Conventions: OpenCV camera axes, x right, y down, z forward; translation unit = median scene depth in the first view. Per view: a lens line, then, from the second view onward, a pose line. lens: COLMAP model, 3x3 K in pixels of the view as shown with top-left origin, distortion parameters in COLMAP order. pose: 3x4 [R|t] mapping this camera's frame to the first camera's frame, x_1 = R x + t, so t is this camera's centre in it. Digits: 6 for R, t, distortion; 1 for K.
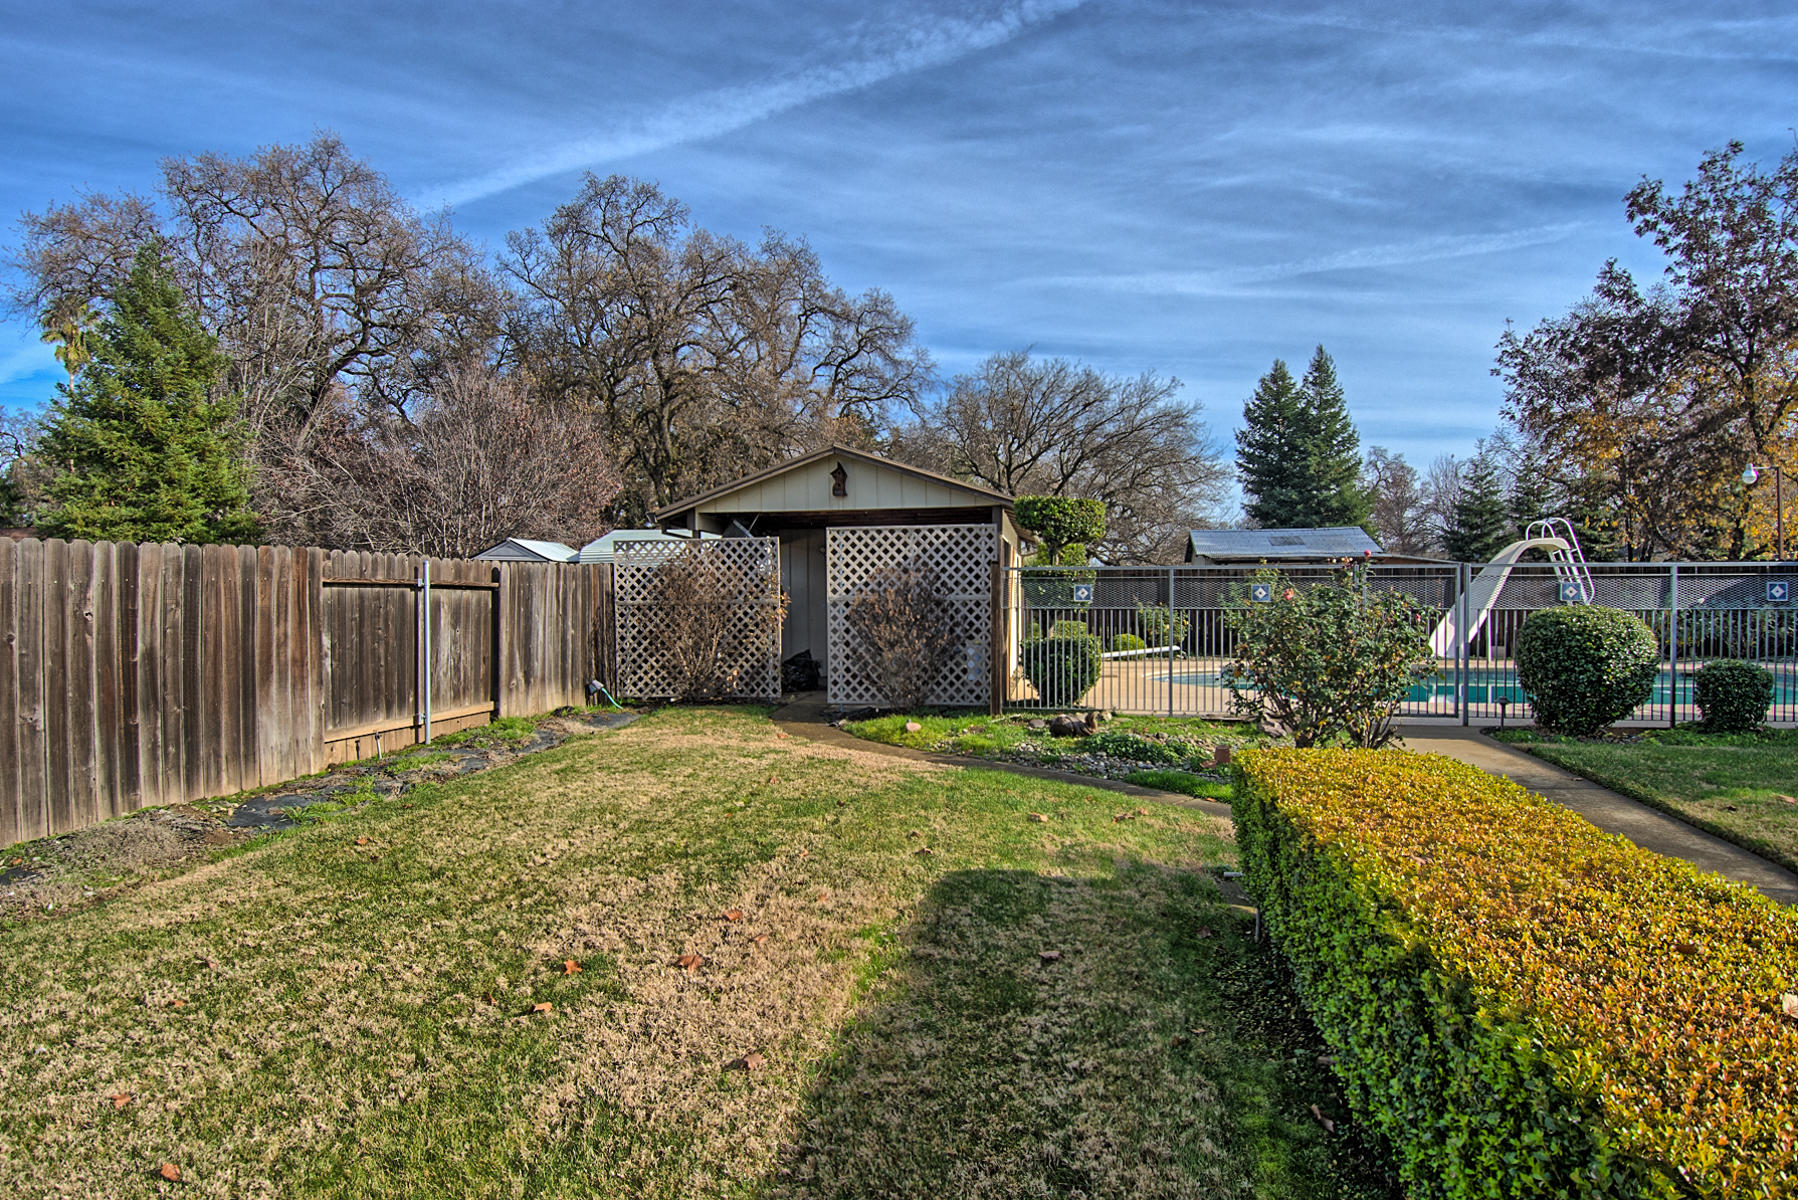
lens RADIAL K [[924.4, 0, 910.6], [0, 924.4, 598.7], [0, 0, 1]] dist [0.021827, -0.038469]
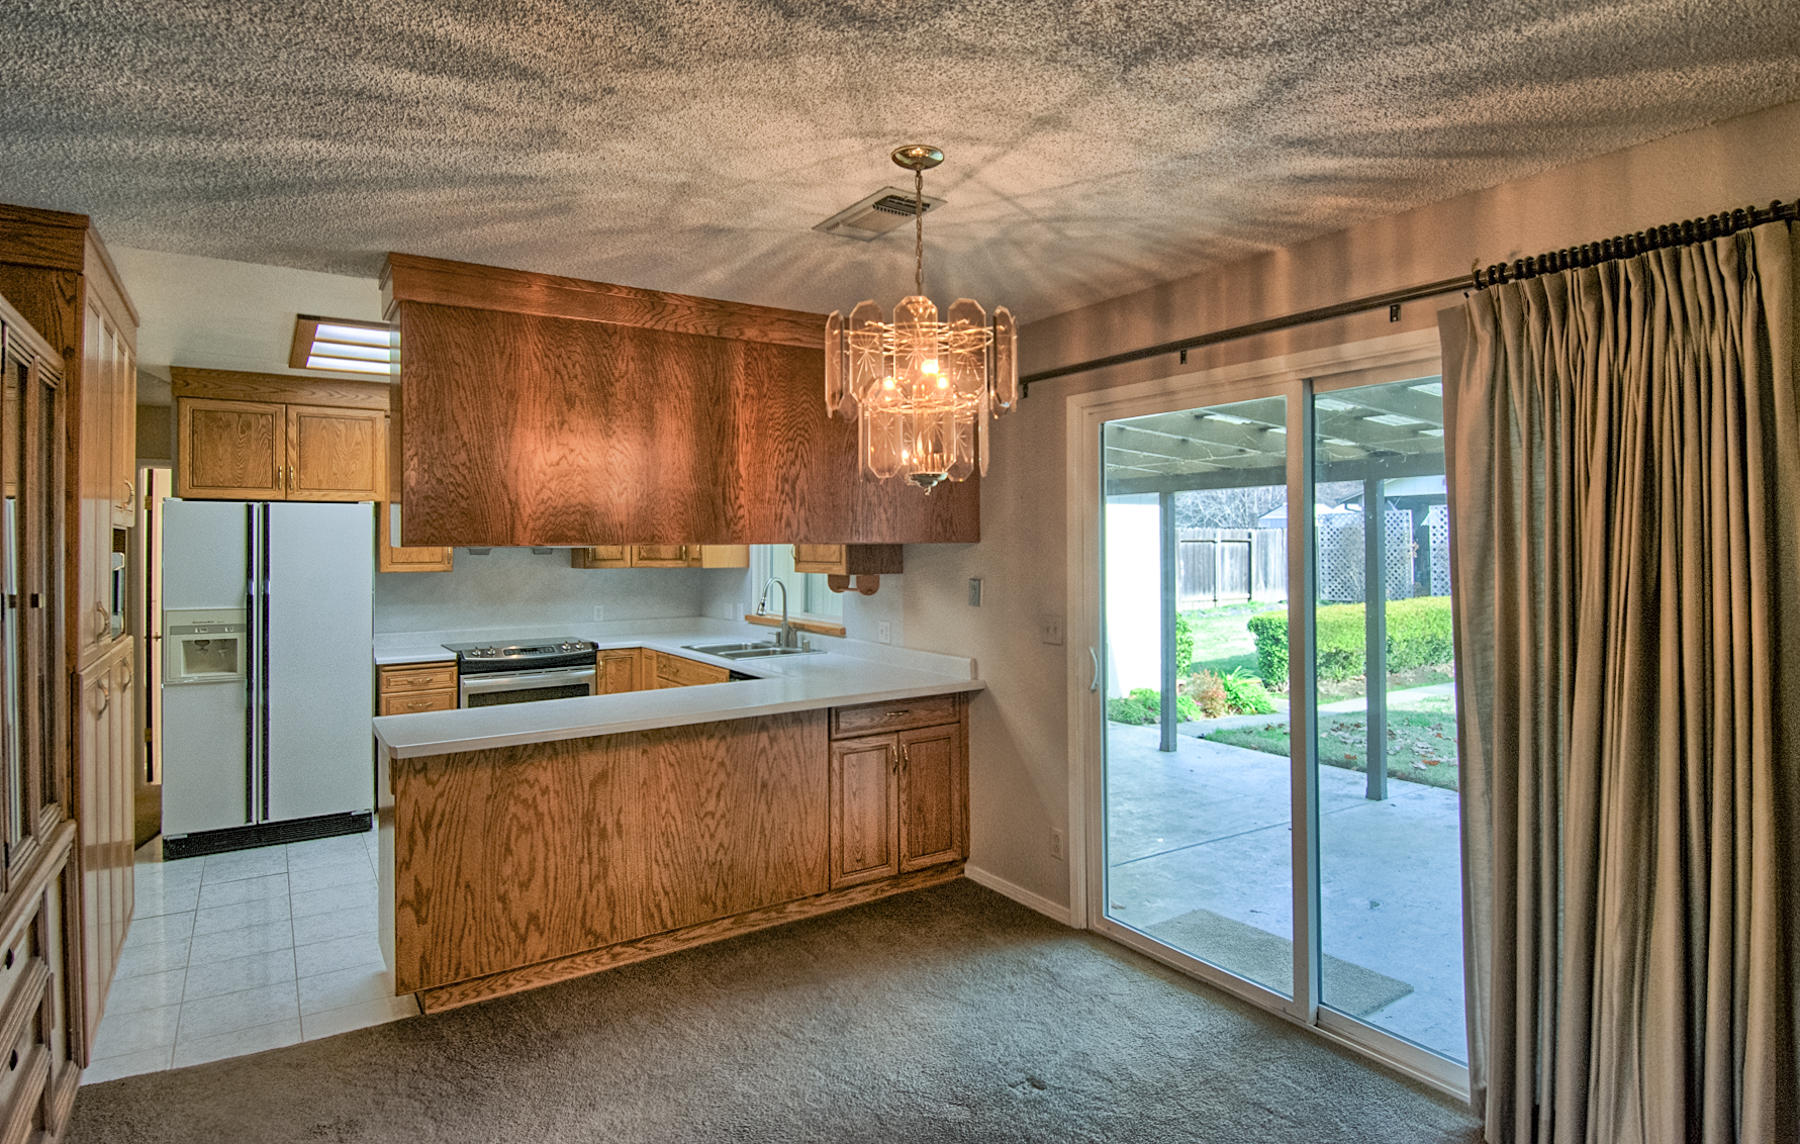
lens RADIAL K [[949.1, 0, 917.6], [0, 949.1, 534.1], [0, 0, 1]] dist [0.024875, -0.000317]
pose [[0.685089, -0.009275, -0.728401, 0.245642], [0.004825, 0.999955, -0.008194, -0.005445], [0.728444, 0.002099, 0.685102, -0.416885]]
